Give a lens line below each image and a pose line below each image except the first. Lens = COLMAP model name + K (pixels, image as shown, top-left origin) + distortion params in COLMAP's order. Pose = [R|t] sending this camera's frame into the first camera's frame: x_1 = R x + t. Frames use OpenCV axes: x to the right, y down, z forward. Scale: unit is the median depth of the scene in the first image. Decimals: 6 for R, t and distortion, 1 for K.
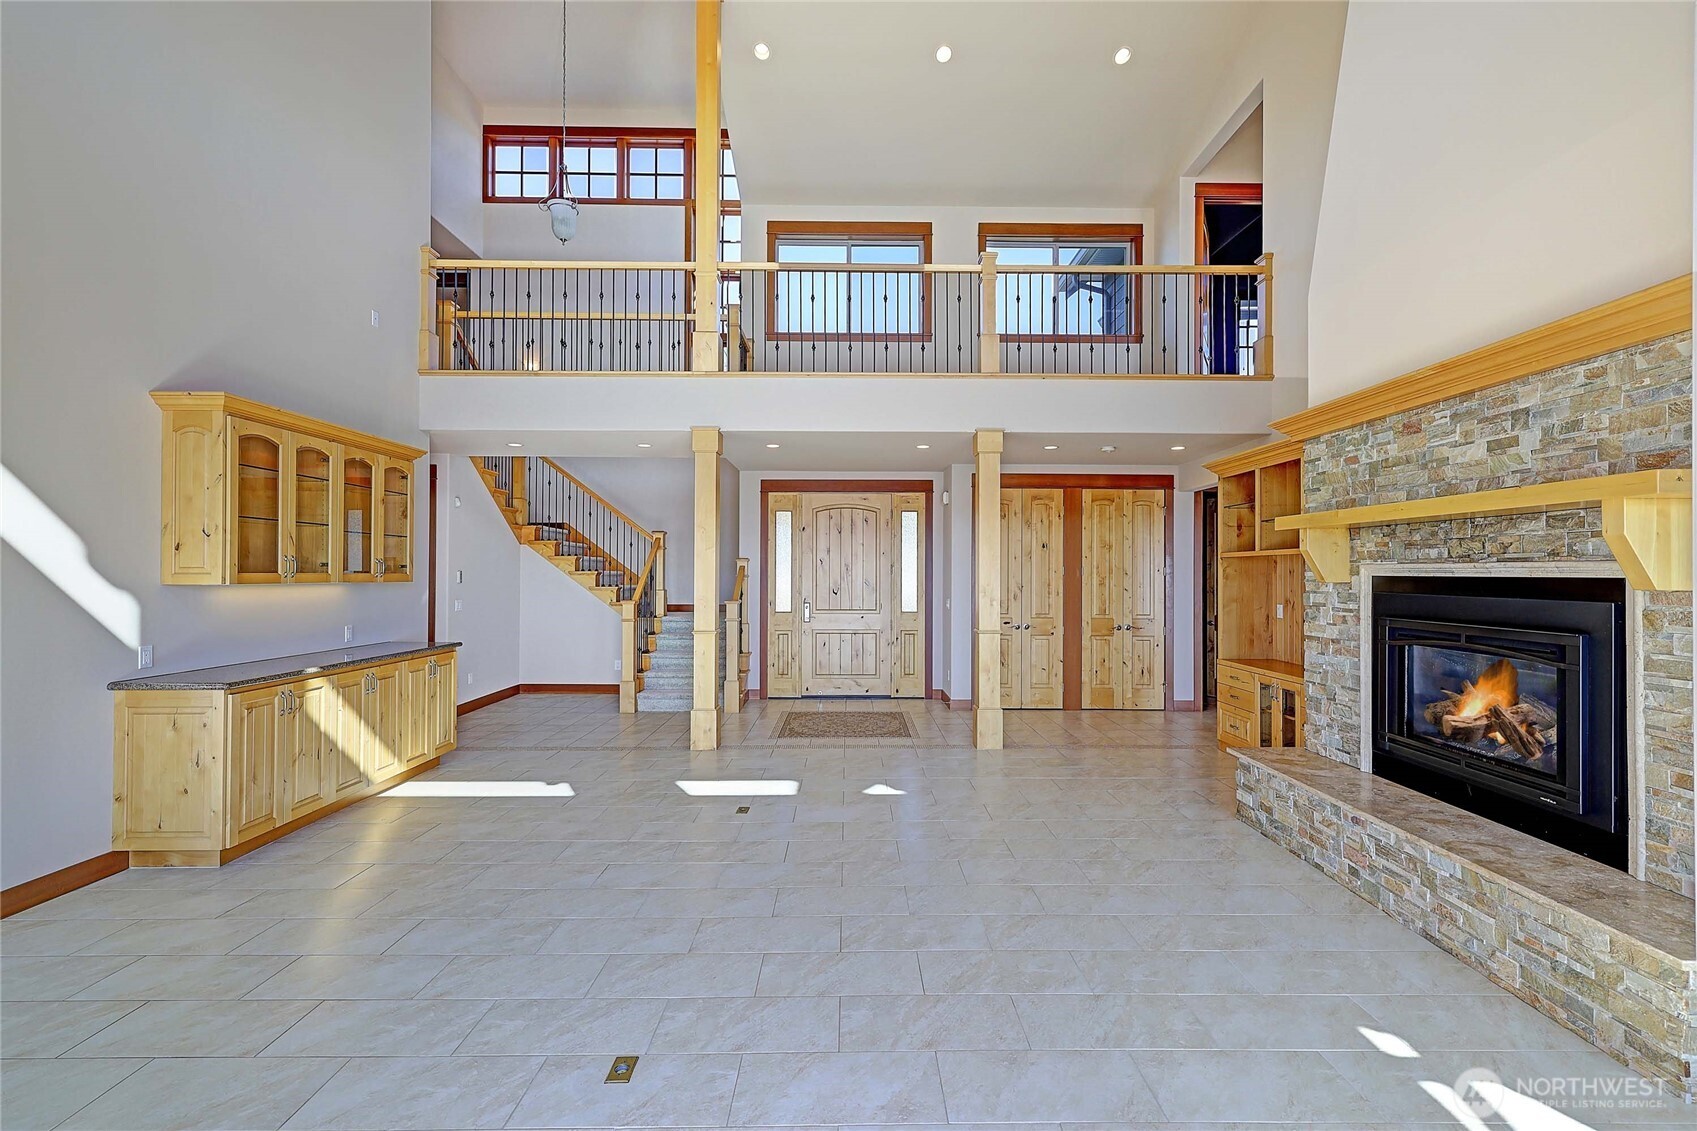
lens RADIAL K [[711.7, 0, 857.0], [0, 711.7, 564.9], [0, 0, 1]] dist [0.002715, 0.000252]
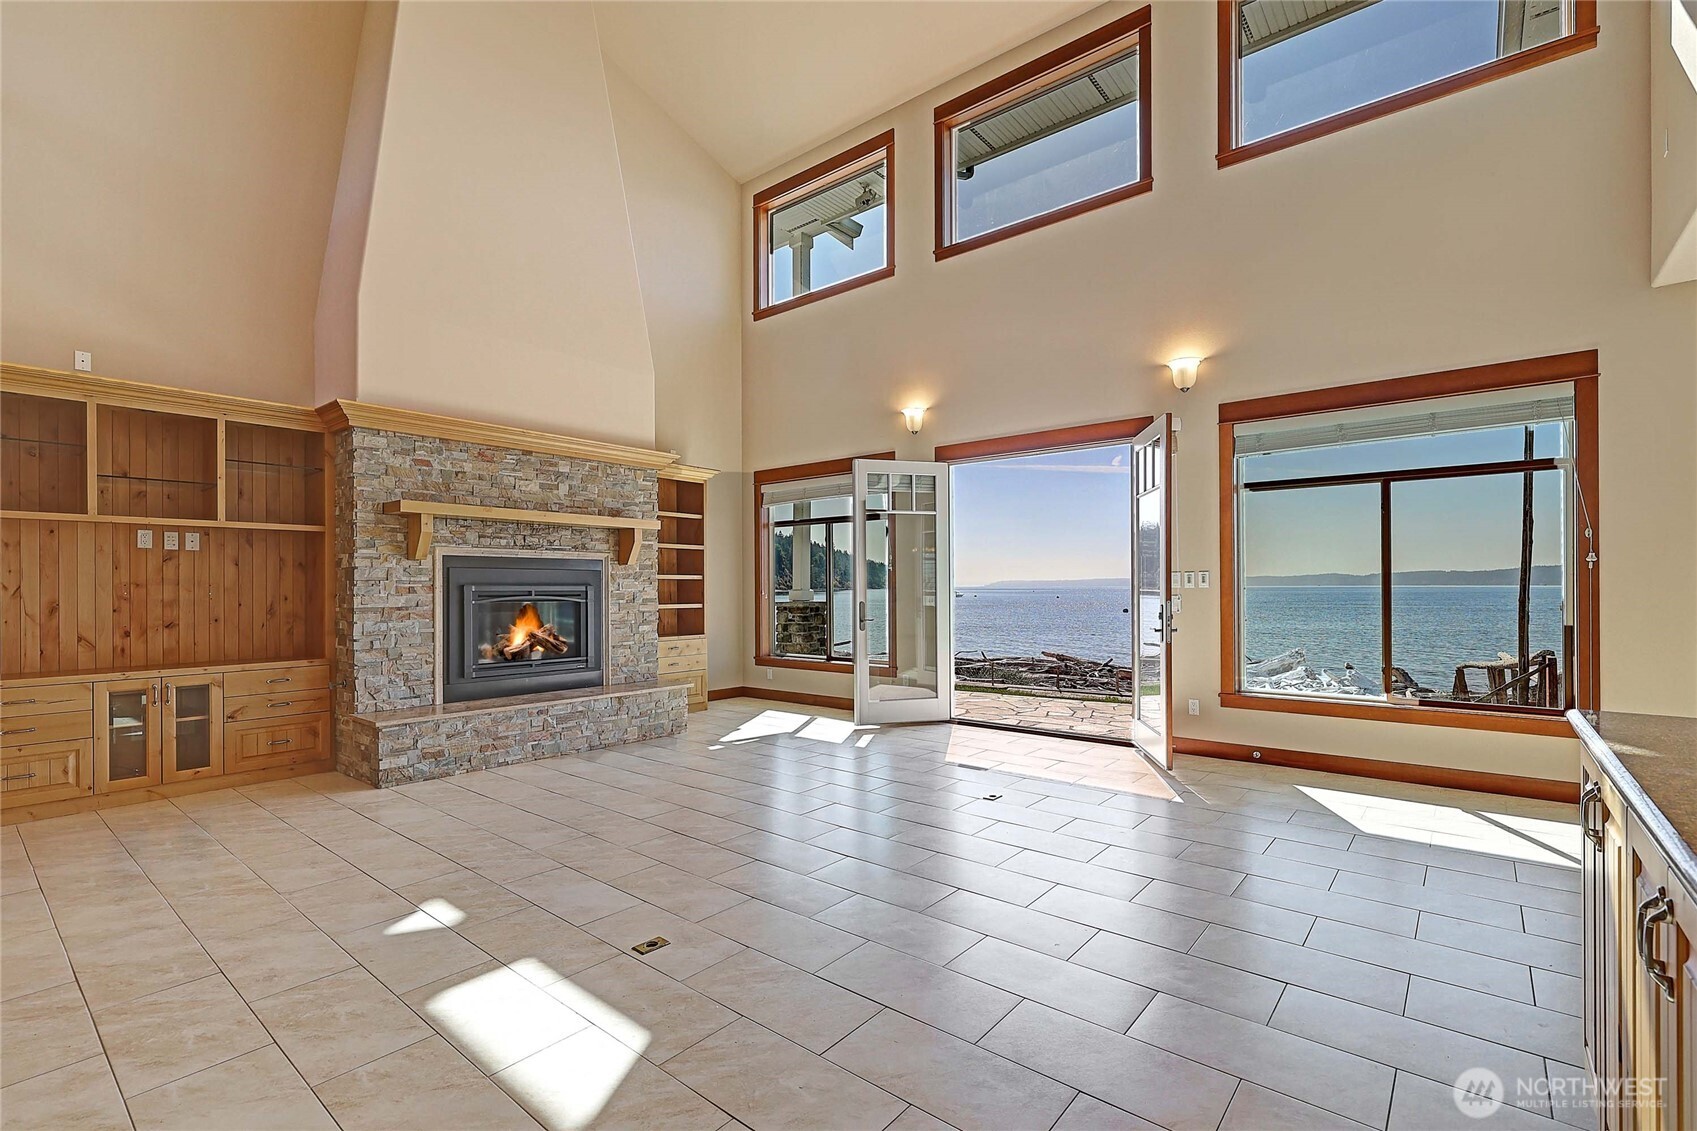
lens RADIAL K [[742.8, 0, 864.3], [0, 742.8, 589.3], [0, 0, 1]] dist [-0.003085, -0.000251]
pose [[-0.769528, 0.001414, 0.638612, -0.730504], [-0.003479, 0.999973, -0.006407, 0.081407], [-0.638604, -0.007152, -0.769502, 1.491883]]
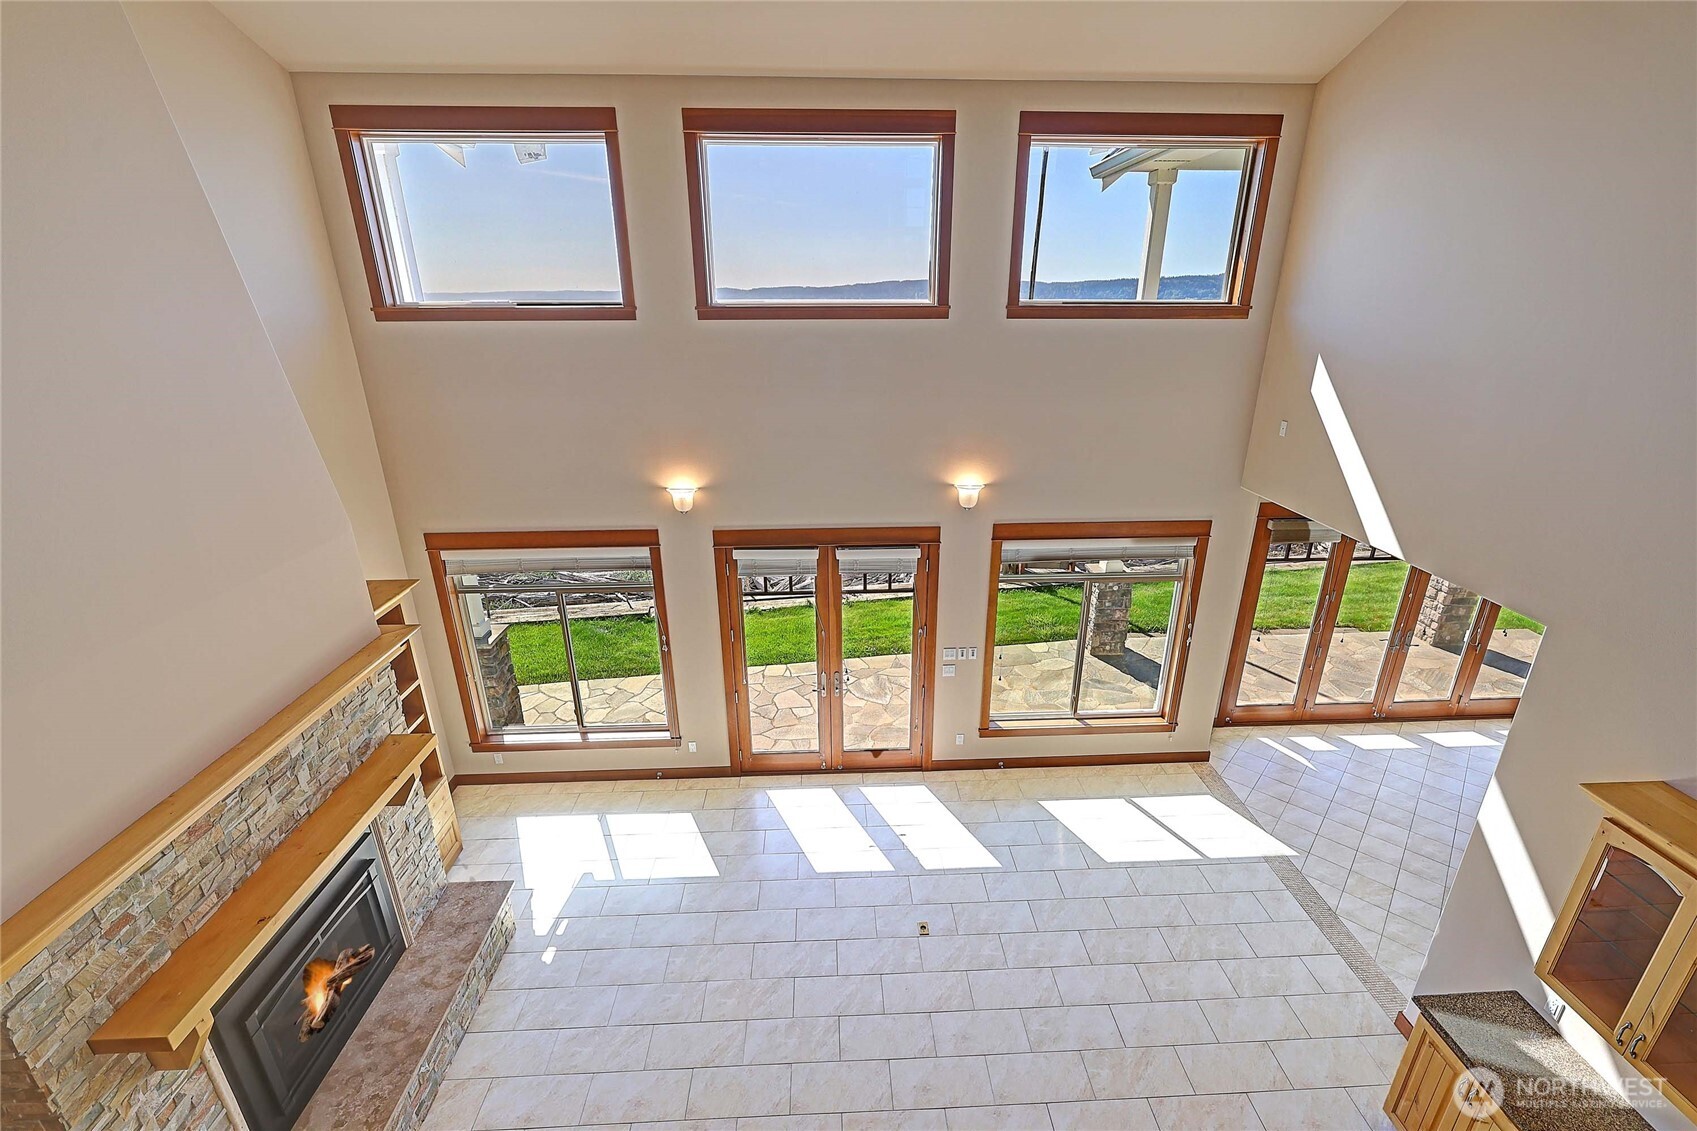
lens RADIAL K [[710.6, 0, 848.5], [0, 710.6, 565.5], [0, 0, 1]] dist [-0.003144, -0.000358]
pose [[-0.999544, 0.013592, -0.026953, -0.009633], [0.003679, 0.941082, 0.338158, -0.704811], [0.029961, 0.337905, -0.940703, 1.539898]]
